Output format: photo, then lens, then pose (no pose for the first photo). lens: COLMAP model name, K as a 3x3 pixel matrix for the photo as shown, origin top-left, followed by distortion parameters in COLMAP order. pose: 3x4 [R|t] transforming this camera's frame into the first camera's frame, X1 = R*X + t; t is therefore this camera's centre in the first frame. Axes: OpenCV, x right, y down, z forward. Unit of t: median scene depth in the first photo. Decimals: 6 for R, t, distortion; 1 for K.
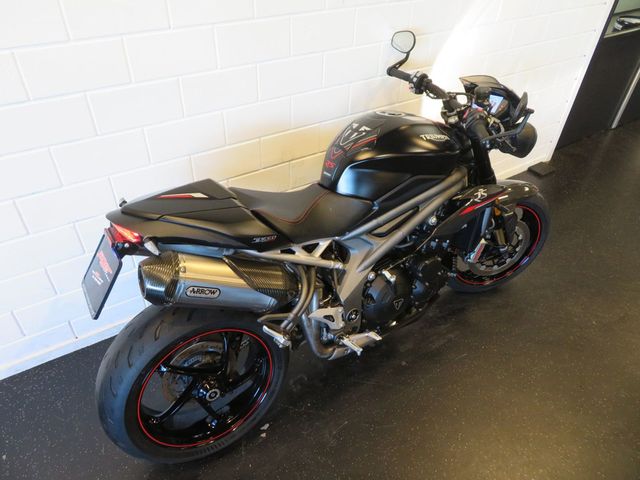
lens RADIAL K [[457.7, 0, 321.5], [0, 457.7, 236.6], [0, 0, 1]] dist [-0.004048, 0.009287]
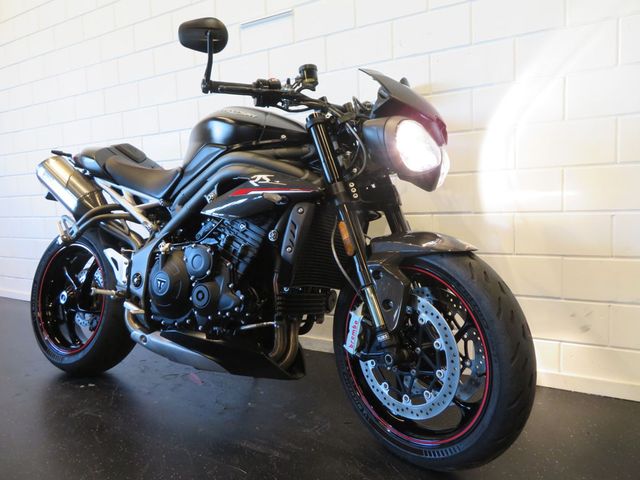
lens RADIAL K [[457.7, 0, 318.0], [0, 457.7, 240.1], [0, 0, 1]] dist [-0.004048, 0.009287]
pose [[0.440786, 0.027322, -0.897196, 1.123598], [-0.520239, 0.822313, -0.230548, 0.127349], [0.731477, 0.568379, 0.376678, 0.870239]]
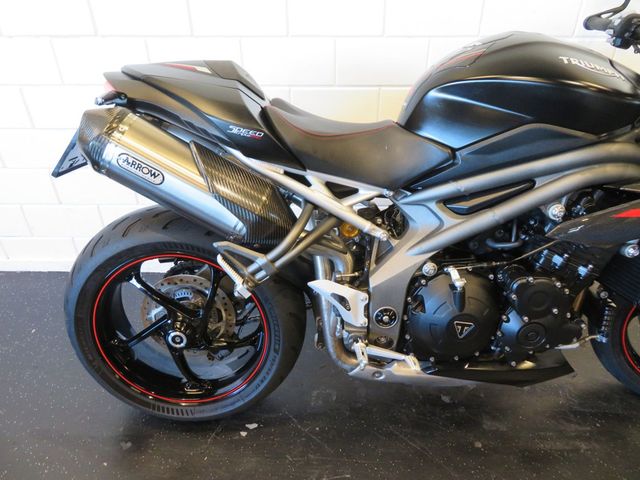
lens RADIAL K [[457.7, 0, 322.9], [0, 457.7, 238.6], [0, 0, 1]] dist [-0.004048, 0.009287]
pose [[0.839833, 0.267049, -0.472615, 0.278908], [-0.319525, 0.947014, -0.032688, 0.114963], [0.438844, 0.178464, 0.880662, 0.349892]]
